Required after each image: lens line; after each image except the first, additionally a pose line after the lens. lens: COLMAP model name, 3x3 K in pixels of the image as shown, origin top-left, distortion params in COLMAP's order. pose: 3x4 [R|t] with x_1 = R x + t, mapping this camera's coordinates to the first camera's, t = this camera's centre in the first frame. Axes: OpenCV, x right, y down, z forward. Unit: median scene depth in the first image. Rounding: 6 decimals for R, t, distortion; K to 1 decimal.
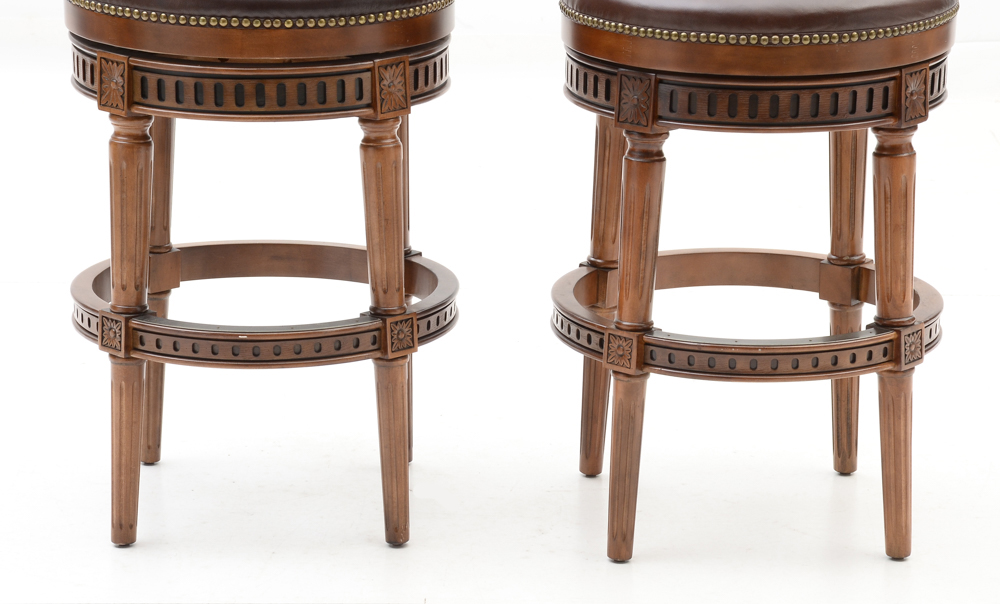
lens RADIAL K [[3396.8, 0, 488.1], [0, 3396.8, 333.1], [0, 0, 1]] dist [1.030723, 0.000000]
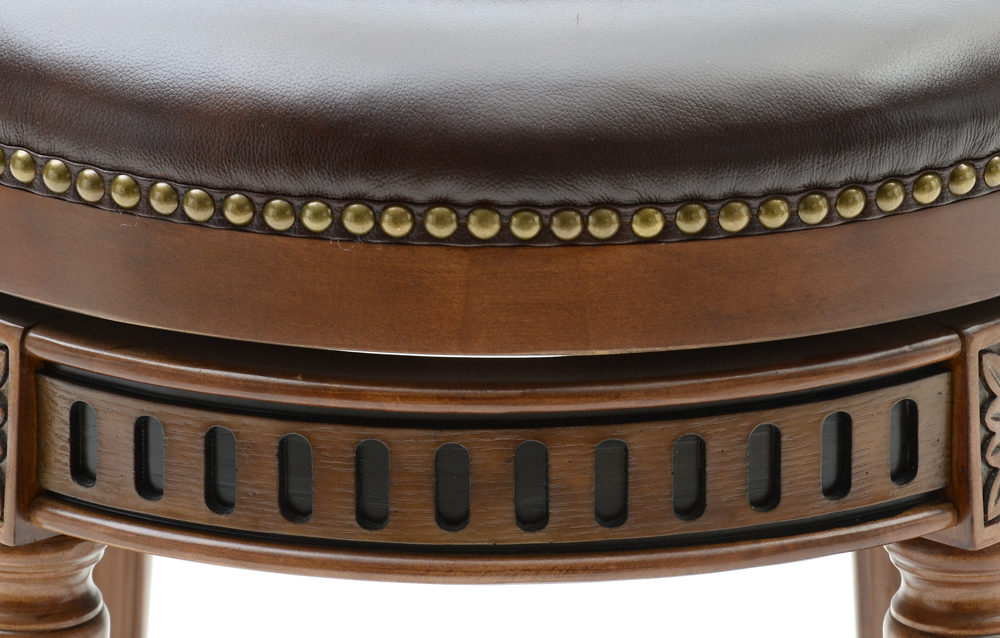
lens RADIAL K [[5685.1, 0, 495.5], [0, 5685.1, 317.2], [0, 0, 1]] dist [1.963495, 0.000000]
pose [[0.999999, -0.000828, -0.001061, -0.068260], [0.000920, 0.996000, 0.089343, -0.119744], [0.000983, -0.089344, 0.996000, 0.569955]]
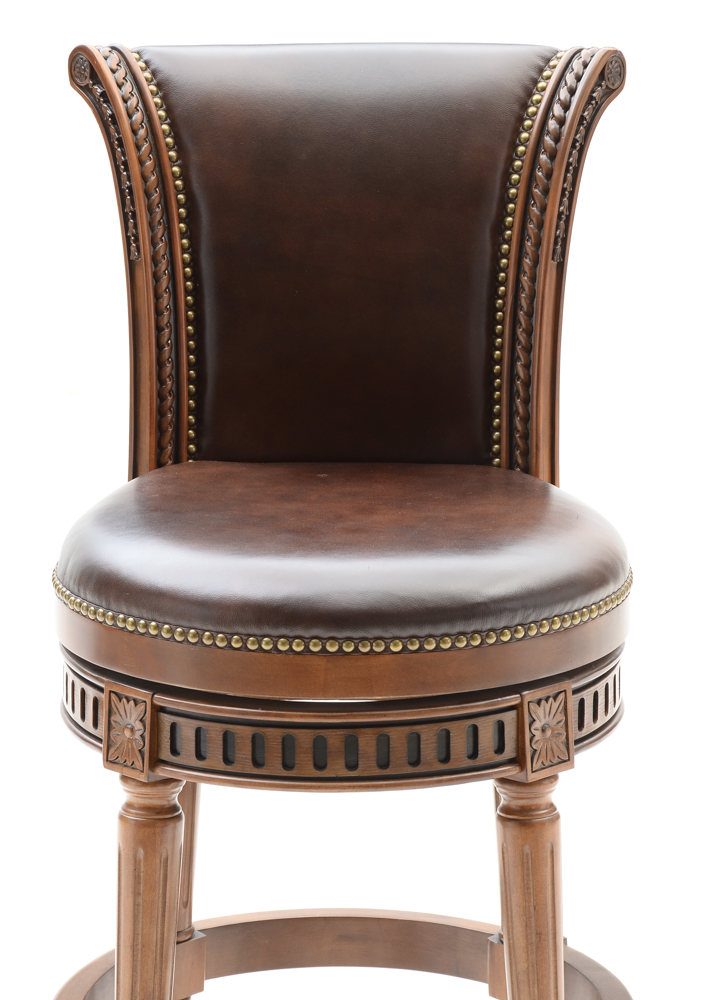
lens RADIAL K [[3672.7, 0, 361.2], [0, 3672.7, 491.7], [0, 0, 1]] dist [1.188908, 0.000000]
pose [[0.999946, -0.002799, -0.010029, -0.057020], [0.002504, 0.999569, -0.029264, -0.097910], [0.010106, 0.029237, 0.999521, 0.291720]]
